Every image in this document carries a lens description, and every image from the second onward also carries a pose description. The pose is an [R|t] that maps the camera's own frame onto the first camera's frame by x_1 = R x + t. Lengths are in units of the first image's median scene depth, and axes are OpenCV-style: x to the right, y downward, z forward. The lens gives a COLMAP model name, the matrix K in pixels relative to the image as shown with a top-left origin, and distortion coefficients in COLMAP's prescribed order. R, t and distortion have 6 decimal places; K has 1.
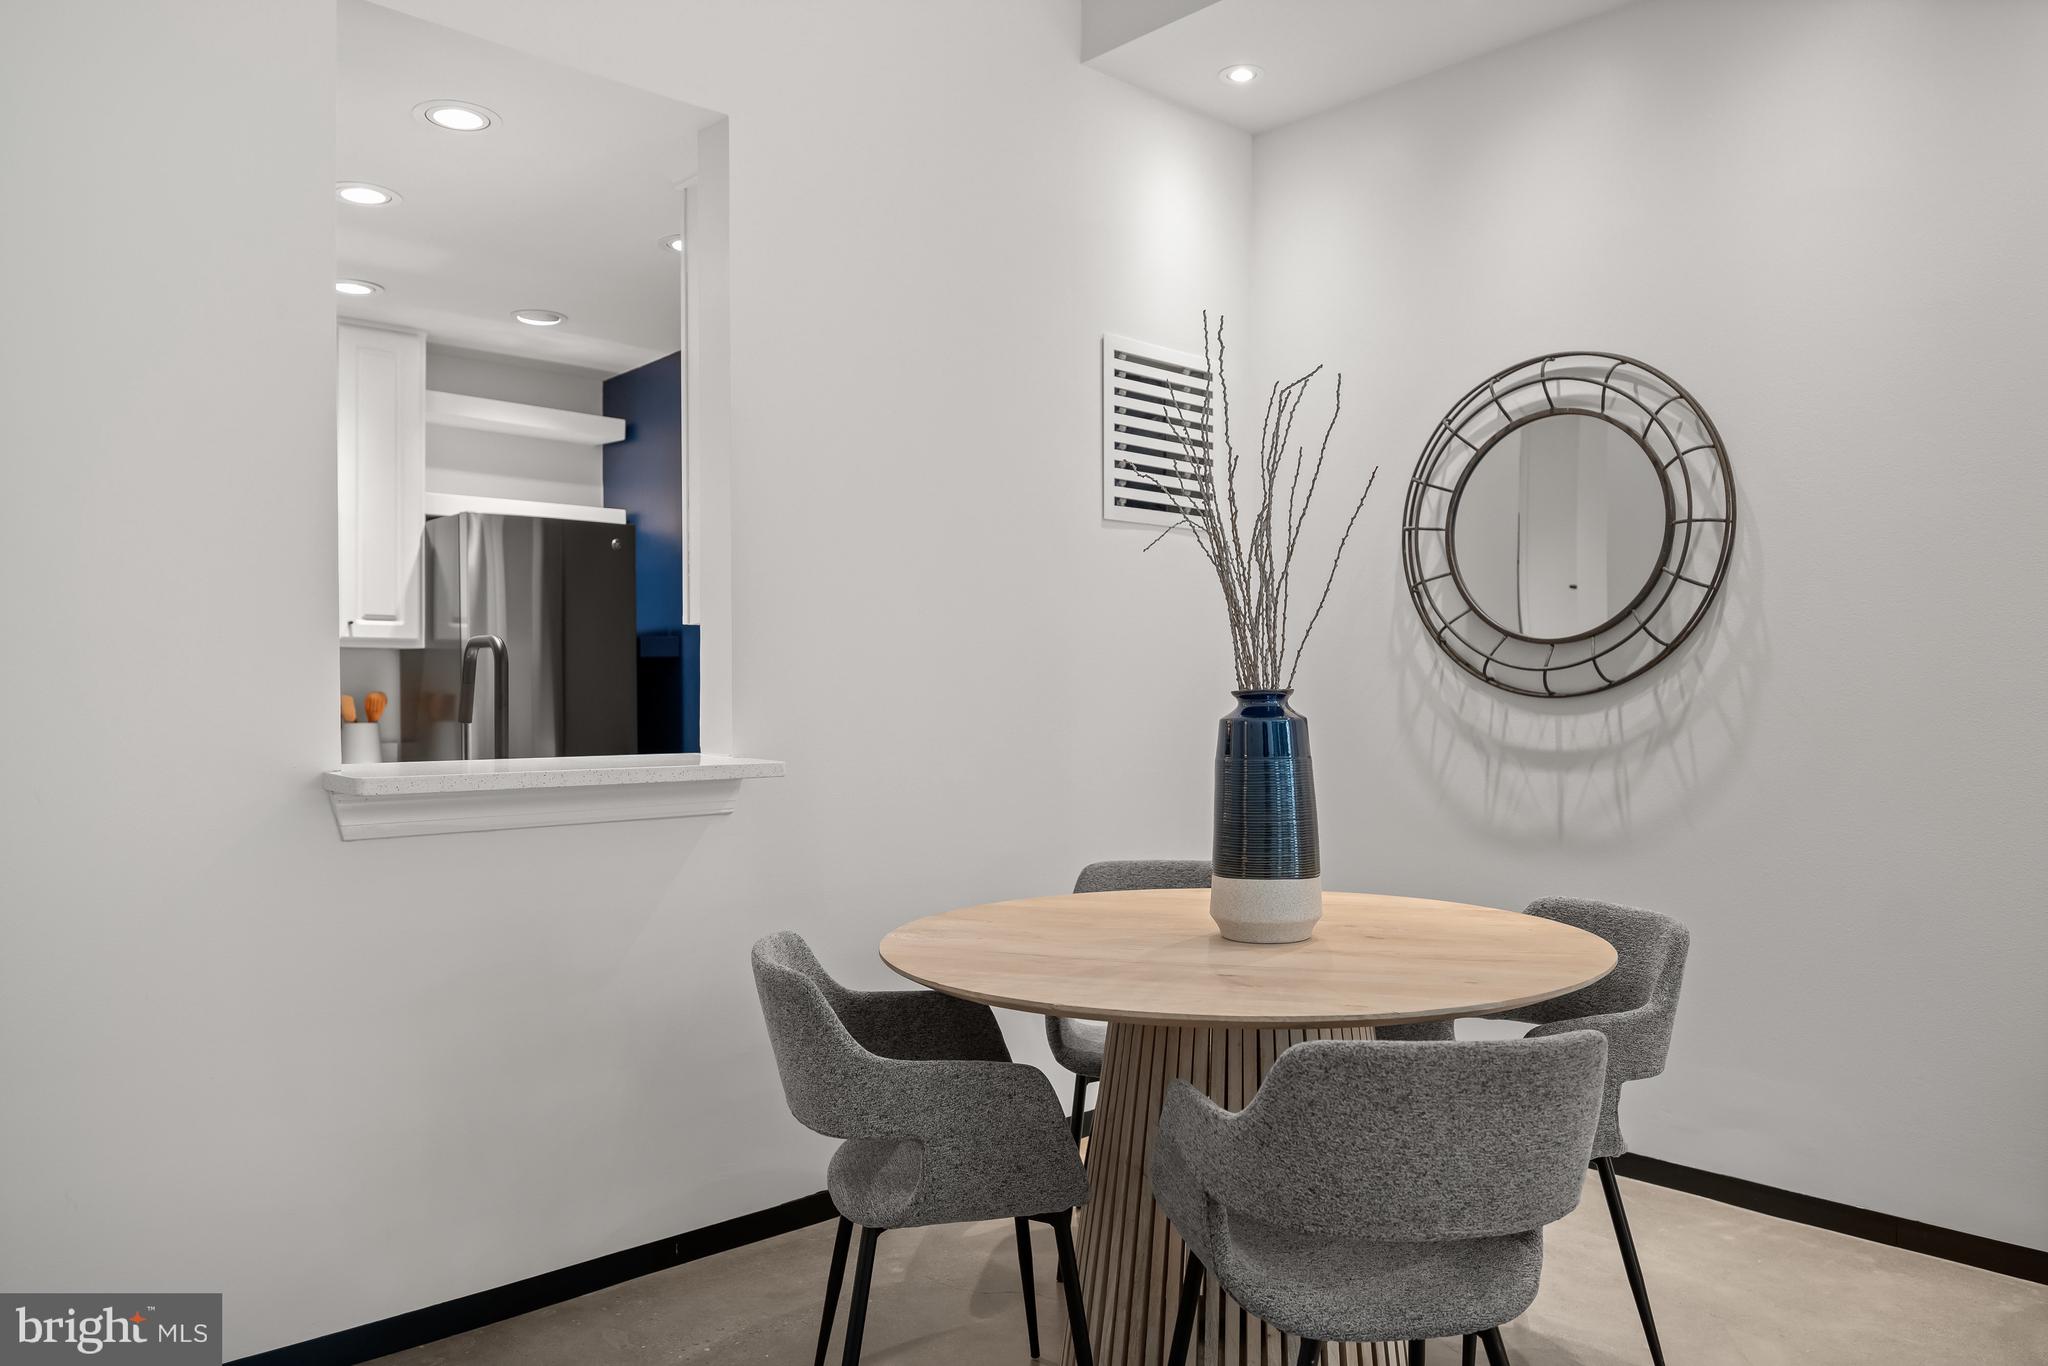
lens RADIAL K [[1461.4, 0, 1022.3], [0, 1461.4, 685.8], [0, 0, 1]] dist [-0.051988, -0.000969]
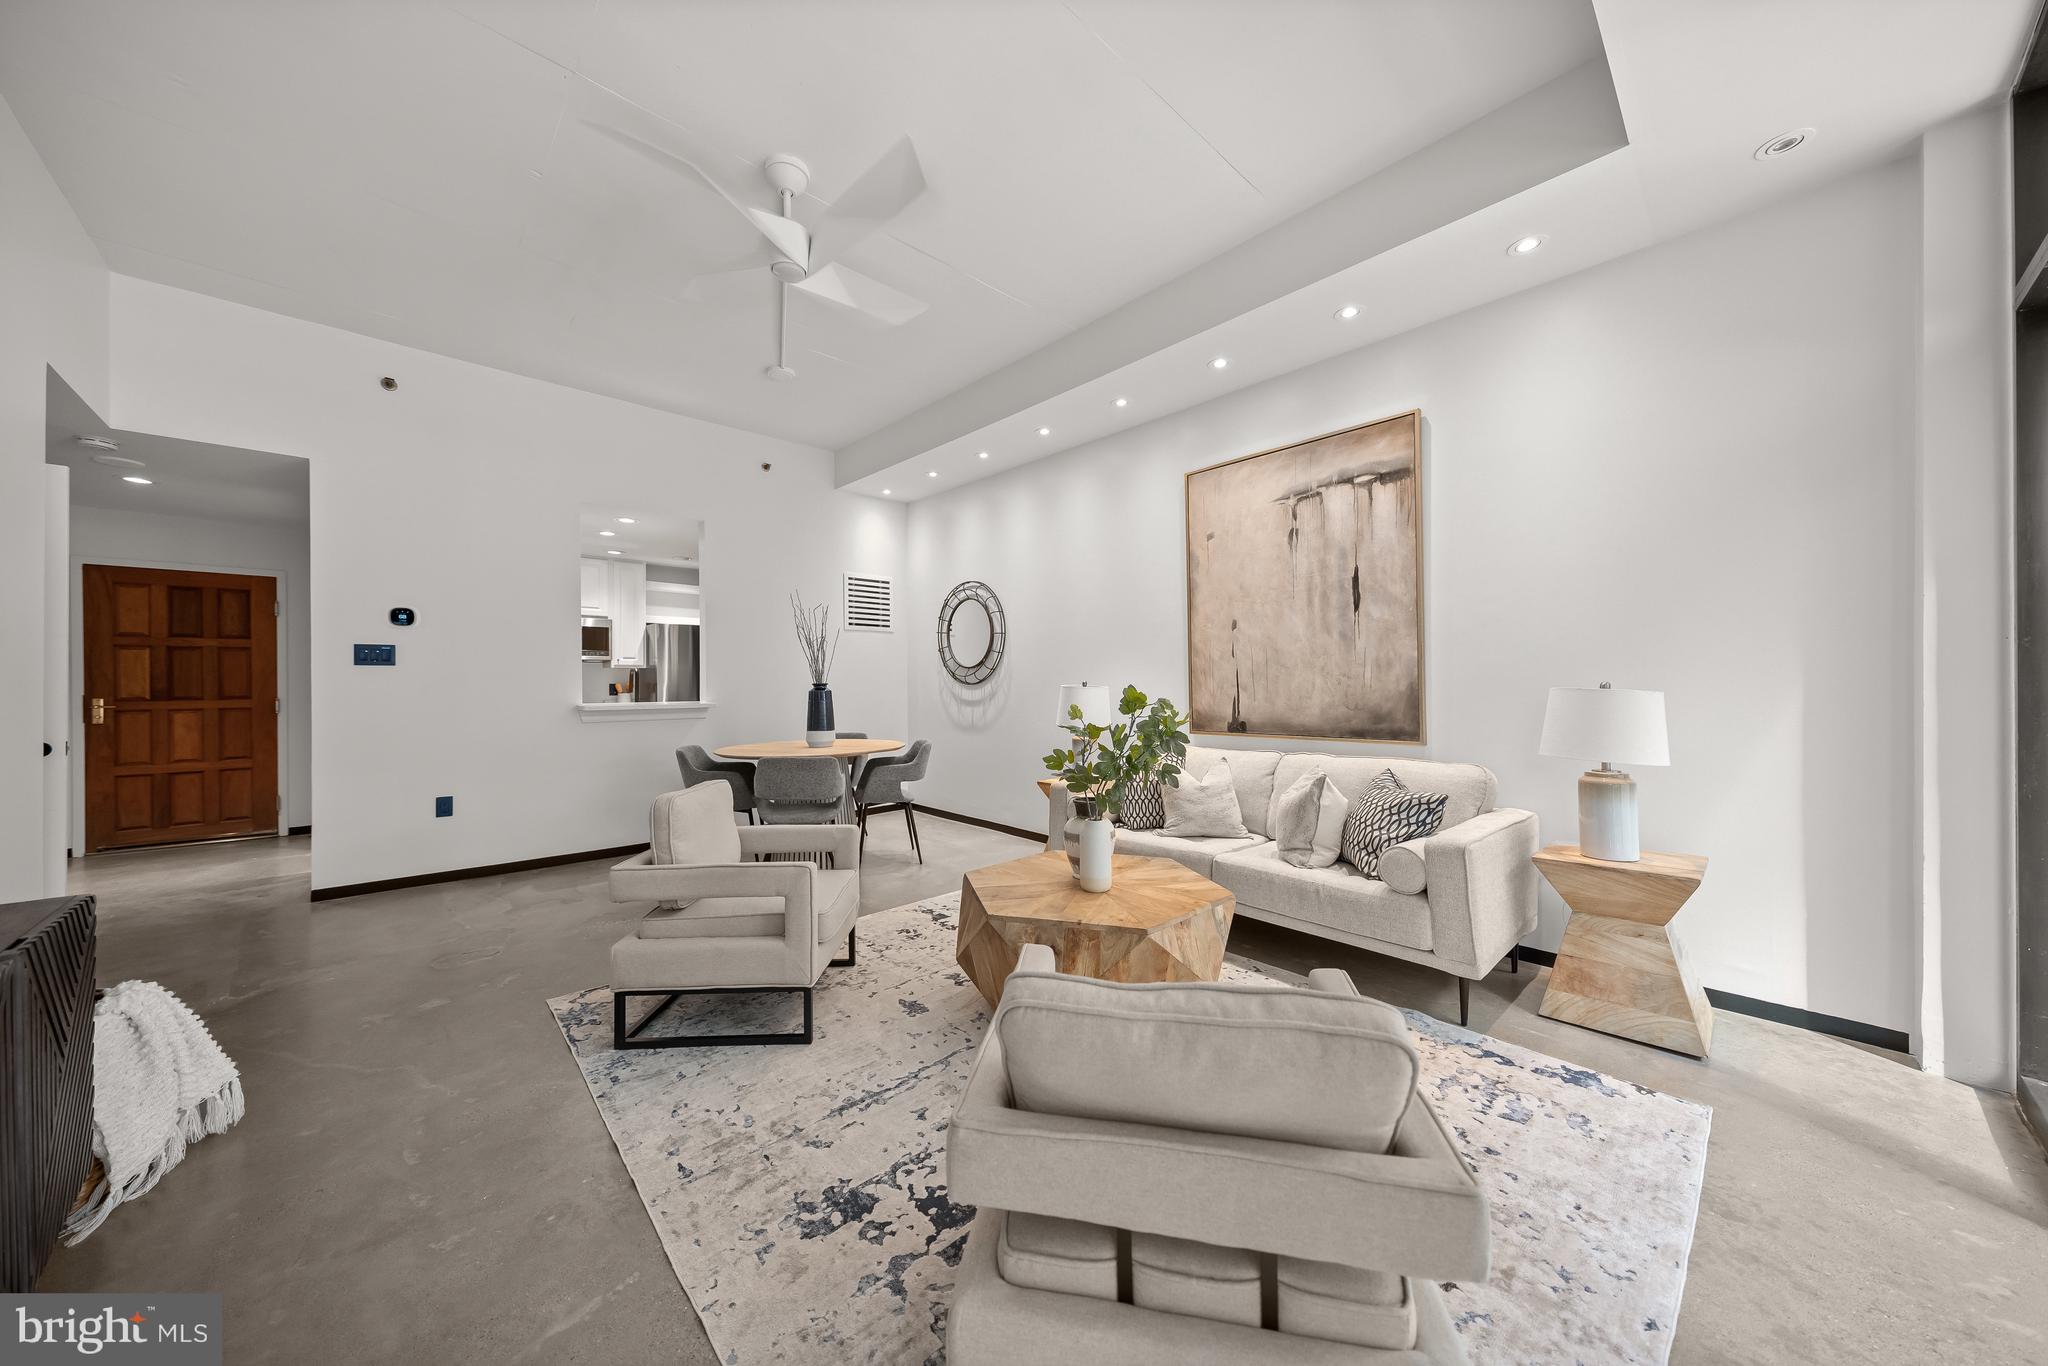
lens RADIAL K [[679.4, 0, 1028.6], [0, 679.4, 677.0], [0, 0, 1]] dist [0.000816, 0.000009]
pose [[0.999730, -0.000087, 0.023239, 0.470919], [0.000090, 1.000000, -0.000149, -0.008803], [-0.023239, 0.000151, 0.999730, -0.574799]]
